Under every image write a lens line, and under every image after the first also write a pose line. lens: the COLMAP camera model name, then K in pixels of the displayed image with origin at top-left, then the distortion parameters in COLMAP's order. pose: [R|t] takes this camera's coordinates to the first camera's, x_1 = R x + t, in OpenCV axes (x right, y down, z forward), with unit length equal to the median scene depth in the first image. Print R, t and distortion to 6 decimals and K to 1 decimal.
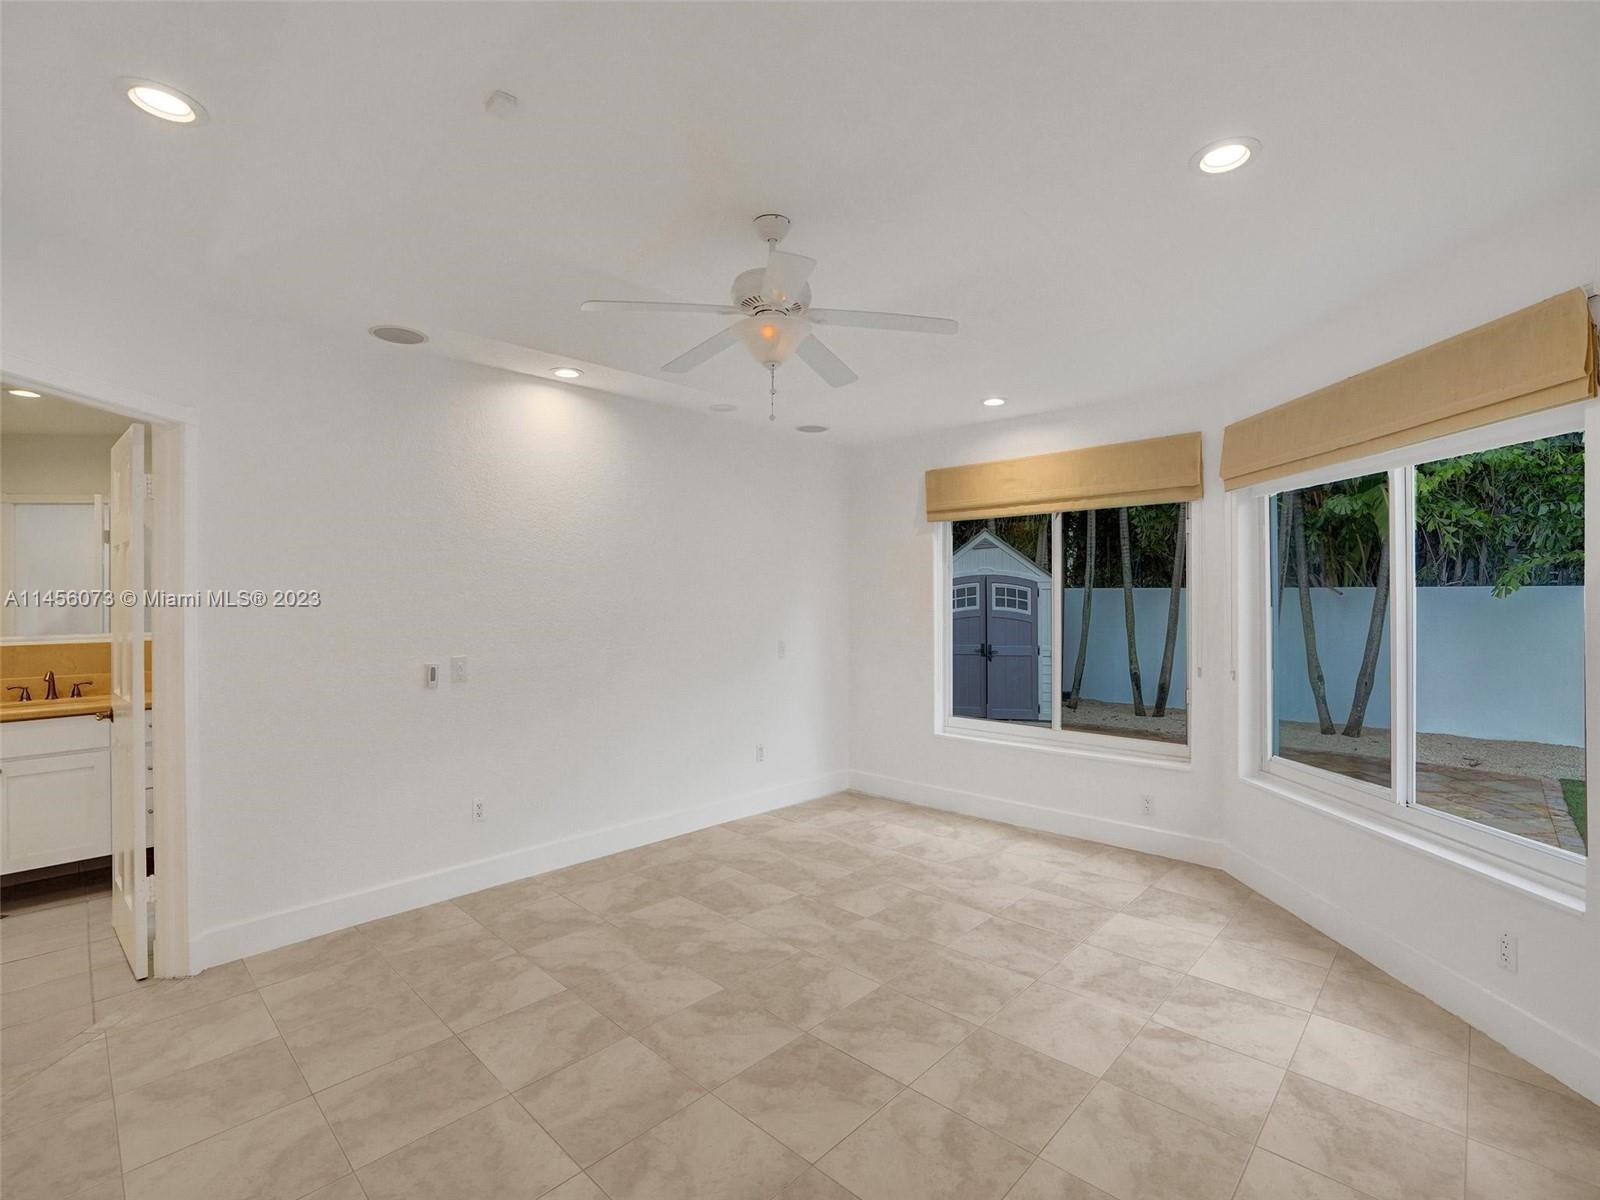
lens RADIAL K [[742.6, 0, 812.8], [0, 742.6, 601.1], [0, 0, 1]] dist [-0.069330, 0.023151]
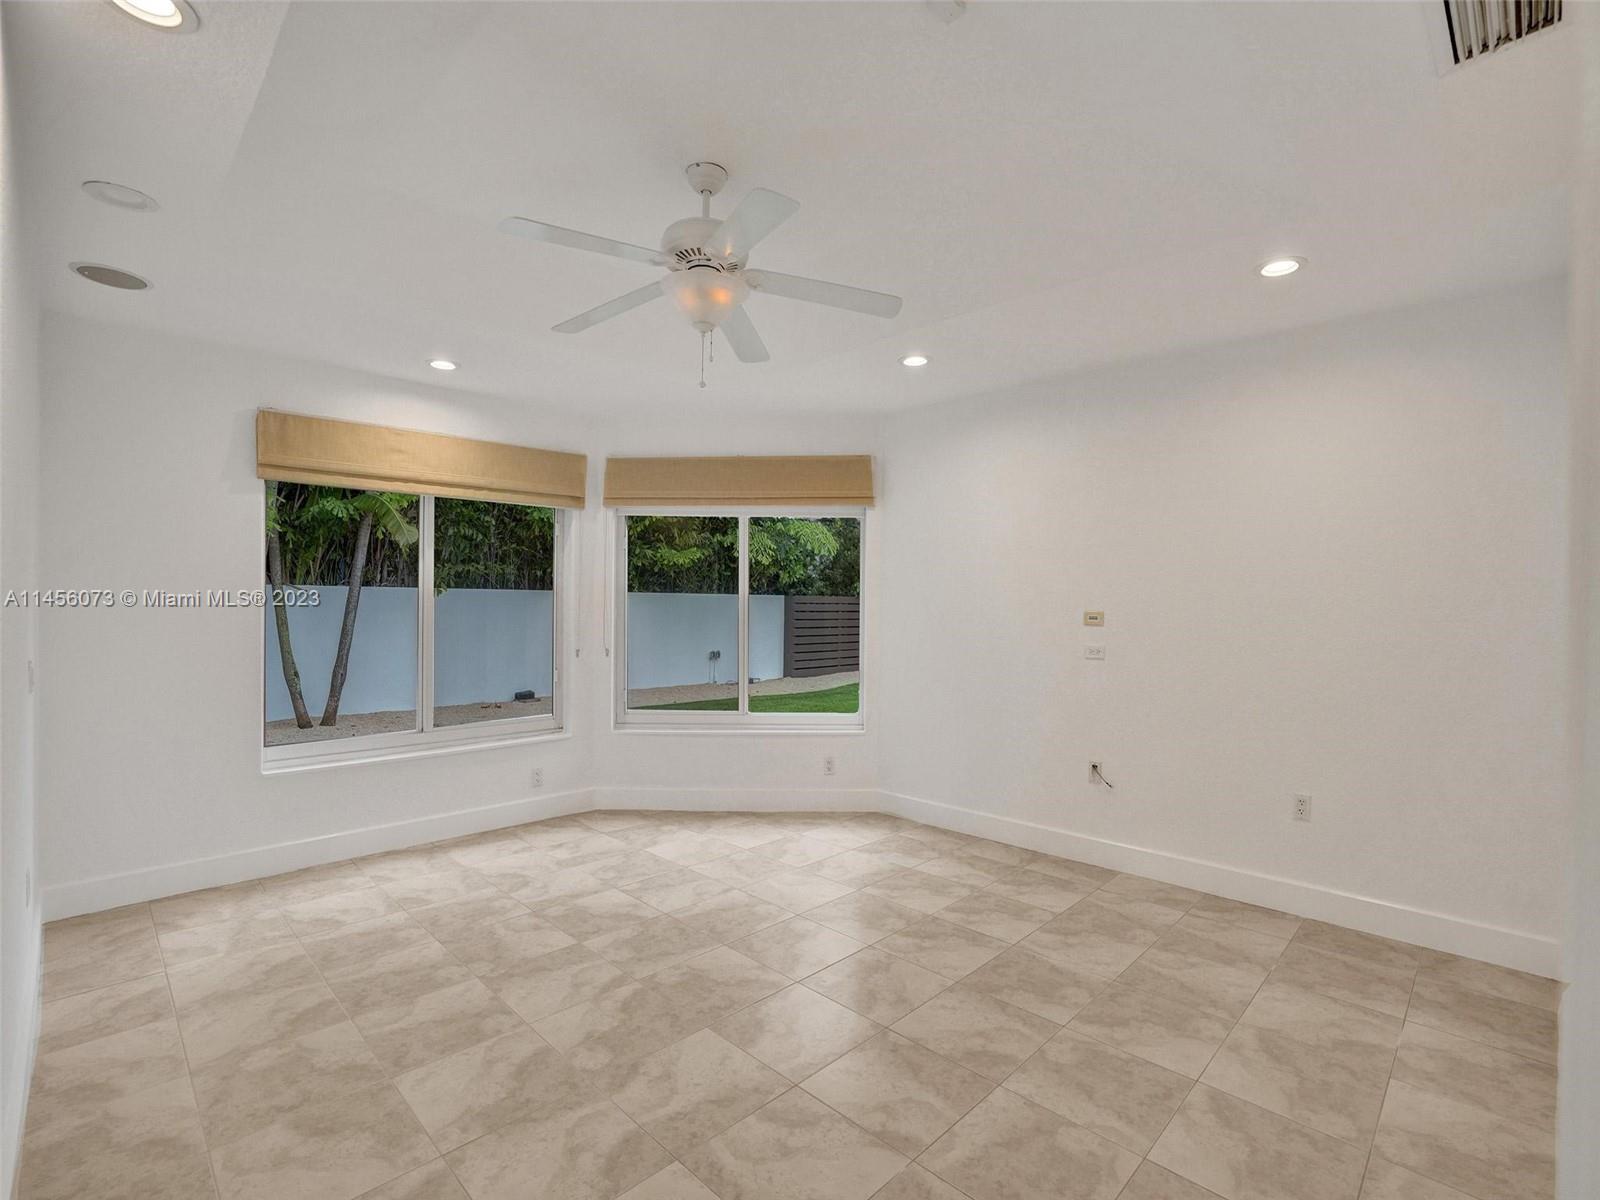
lens RADIAL K [[742.6, 0, 812.8], [0, 742.6, 601.1], [0, 0, 1]] dist [-0.069330, 0.023151]
pose [[0.016735, 0.005673, 0.999844, -0.797625], [-0.002528, 0.999981, -0.005632, 0.021213], [-0.999857, -0.002433, 0.016749, 0.693486]]
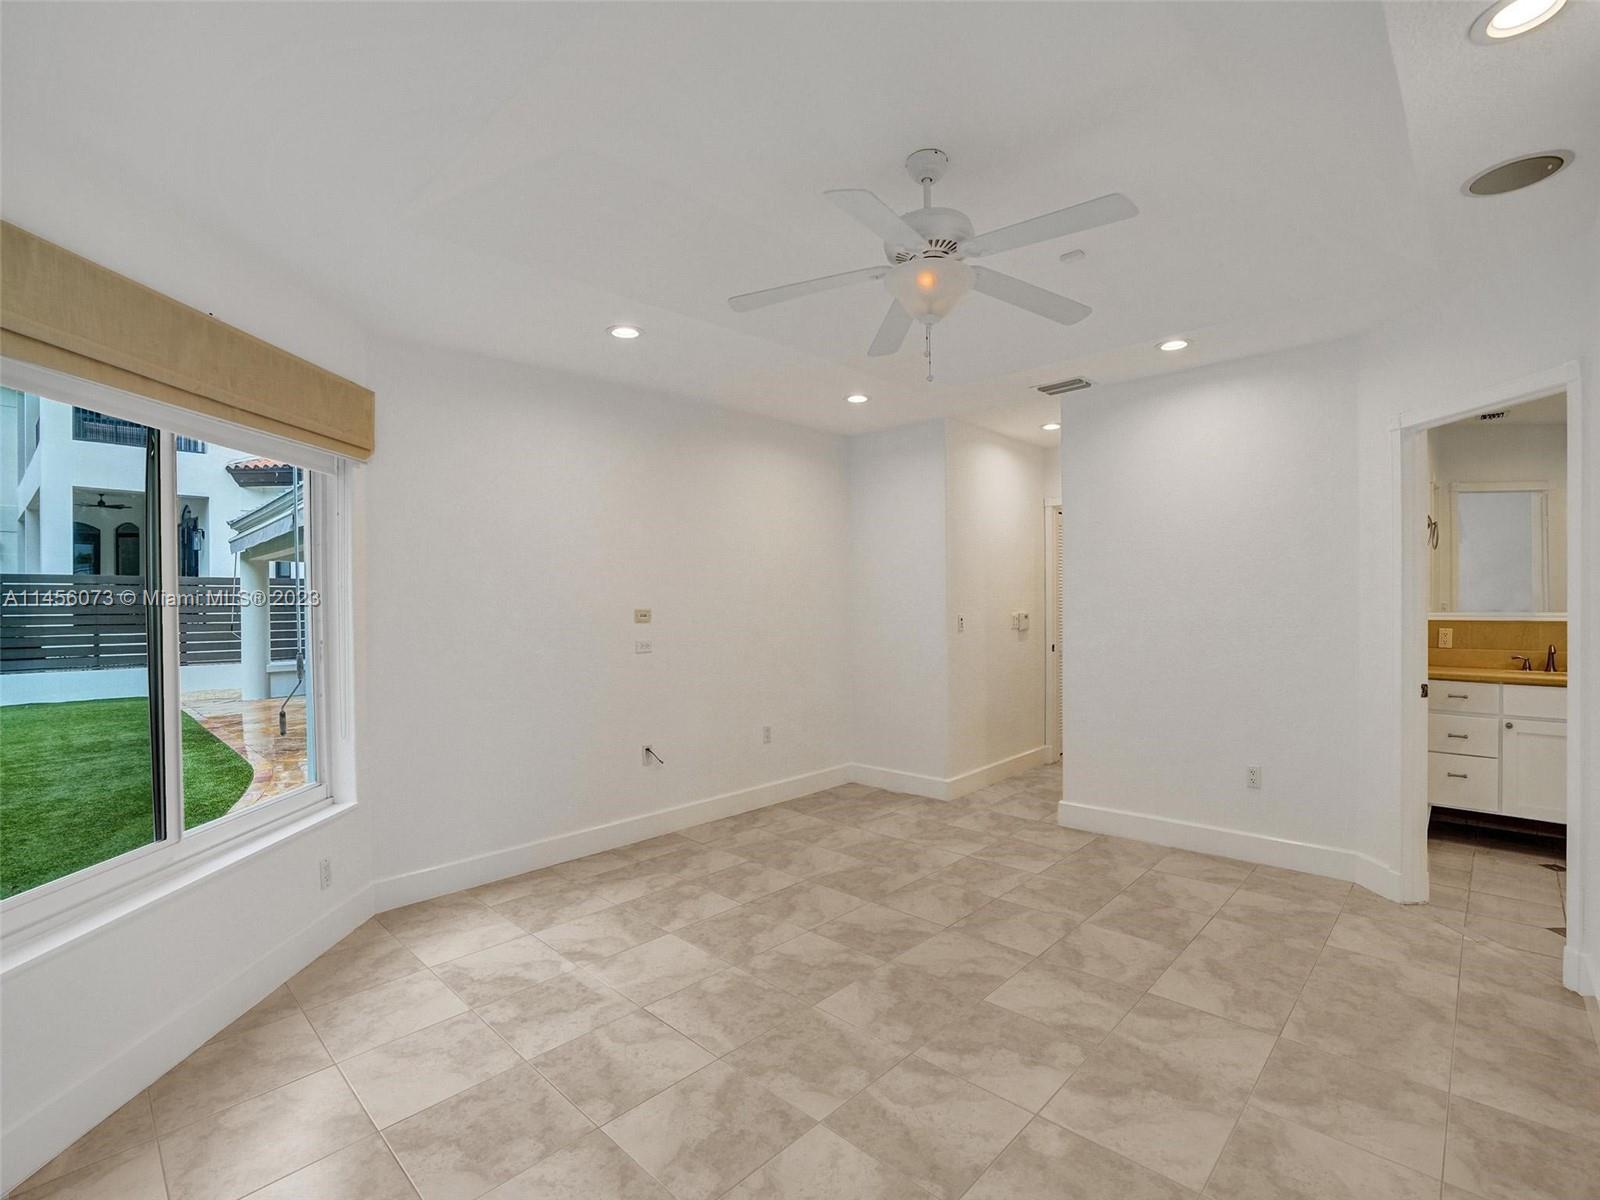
lens RADIAL K [[742.6, 0, 812.8], [0, 742.6, 601.1], [0, 0, 1]] dist [-0.069330, 0.023151]
pose [[-0.999868, 0.014591, 0.007189, 0.066969], [0.014653, 0.999855, 0.008705, 0.008137], [-0.007061, 0.008810, -0.999936, 1.553226]]
